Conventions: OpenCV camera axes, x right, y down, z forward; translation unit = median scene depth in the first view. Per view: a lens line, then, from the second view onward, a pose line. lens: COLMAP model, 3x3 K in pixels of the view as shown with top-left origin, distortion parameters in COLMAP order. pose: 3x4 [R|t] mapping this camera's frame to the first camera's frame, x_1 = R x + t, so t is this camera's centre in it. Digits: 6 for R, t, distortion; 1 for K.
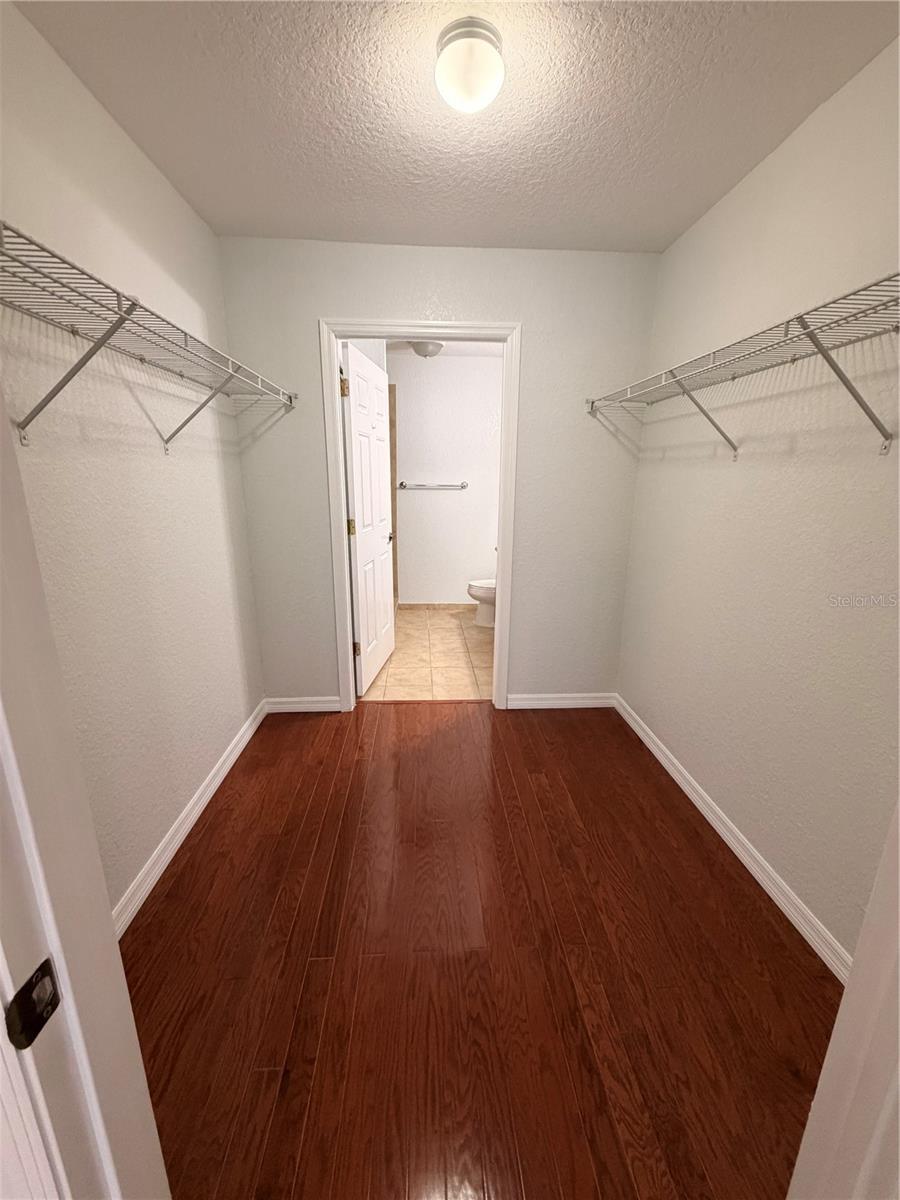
lens RADIAL K [[477.4, 0, 450.7], [0, 477.4, 598.7], [0, 0, 1]] dist [0.000147, 0.000163]
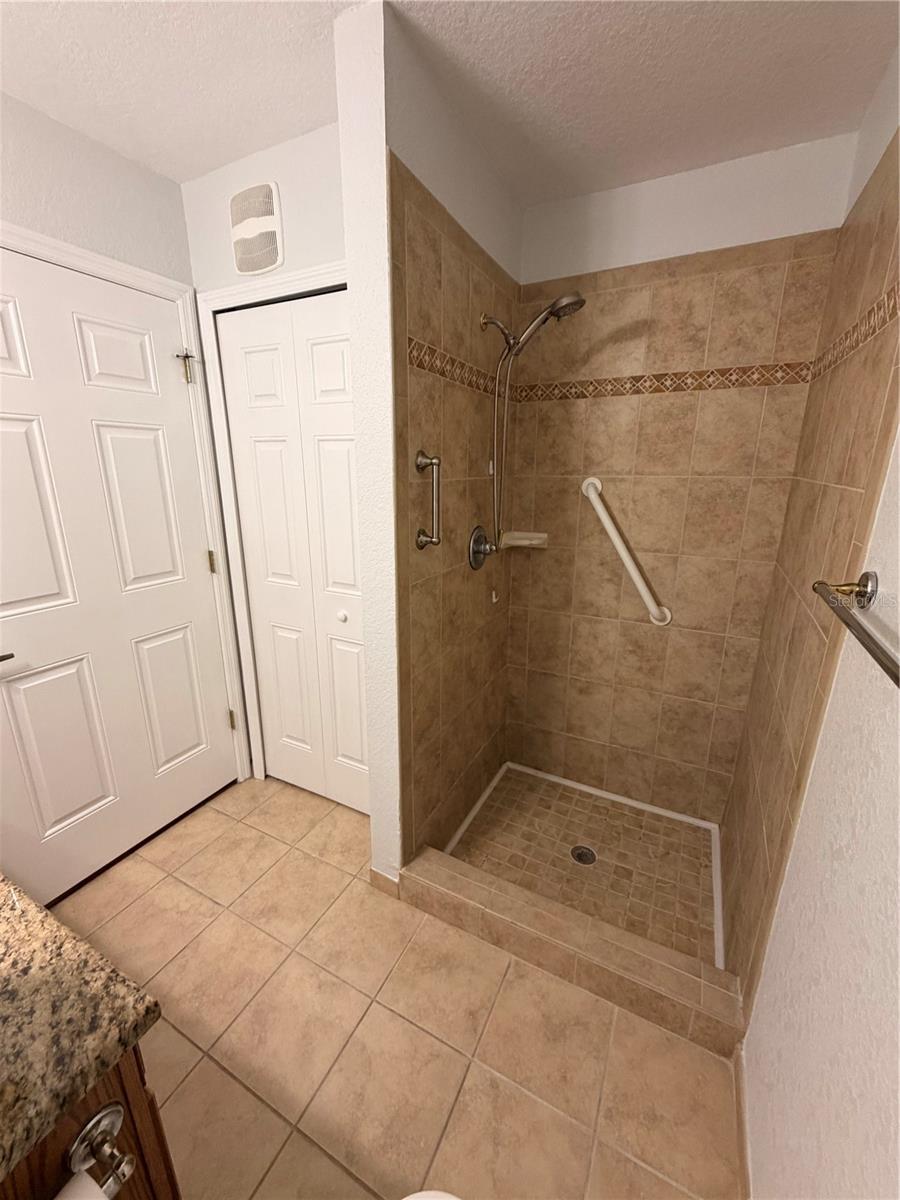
lens RADIAL K [[477.4, 0, 446.8], [0, 477.4, 597.2], [0, 0, 1]] dist [0.000147, 0.000163]
pose [[-0.520107, 0.220230, -0.825219, 0.151151], [-0.216655, 0.900564, 0.376888, -0.324443], [0.826165, 0.374810, -0.420676, 1.141344]]
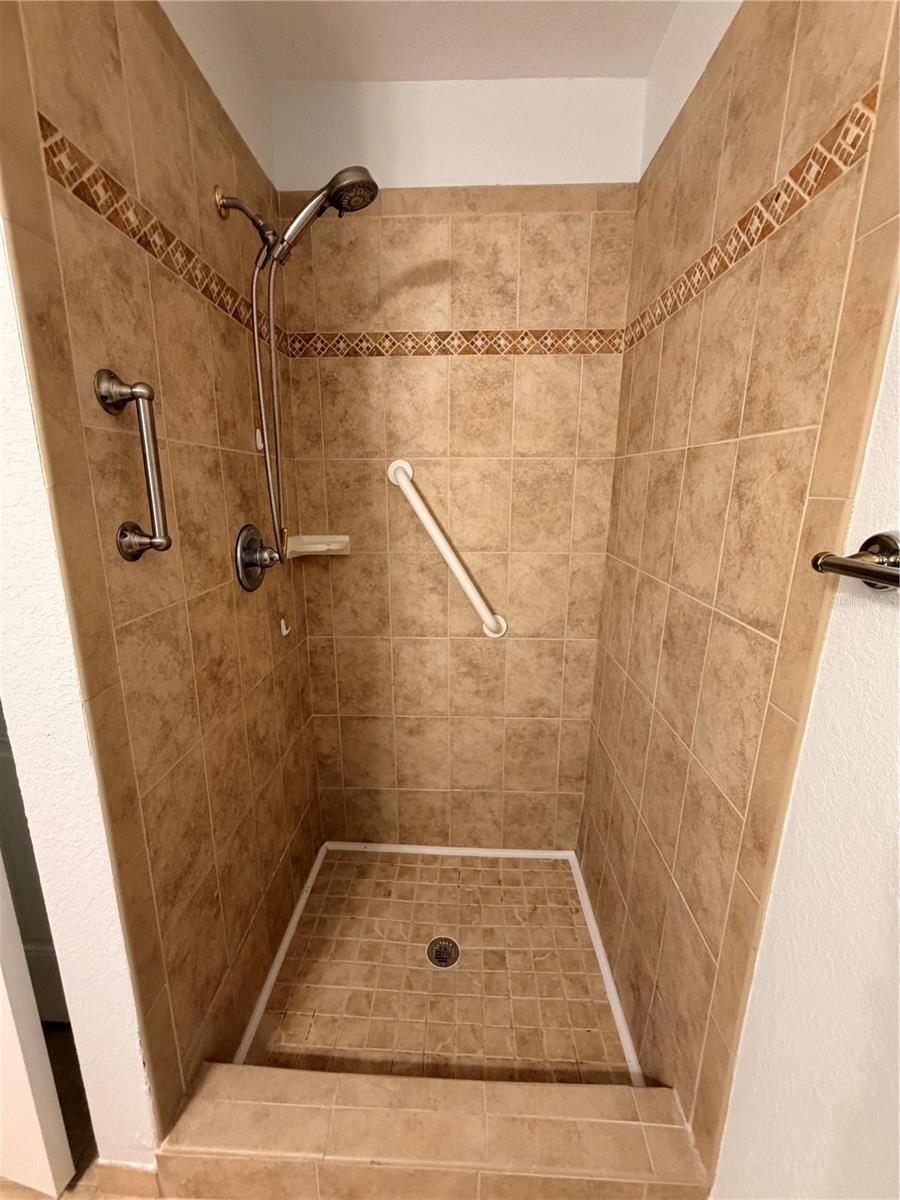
lens RADIAL K [[477.4, 0, 449.9], [0, 477.4, 597.5], [0, 0, 1]] dist [0.000147, 0.000163]
pose [[-0.095786, 0.220416, -0.970691, 0.027122], [-0.254640, 0.937301, 0.237961, -0.278696], [0.962280, 0.269971, -0.033654, 1.091304]]
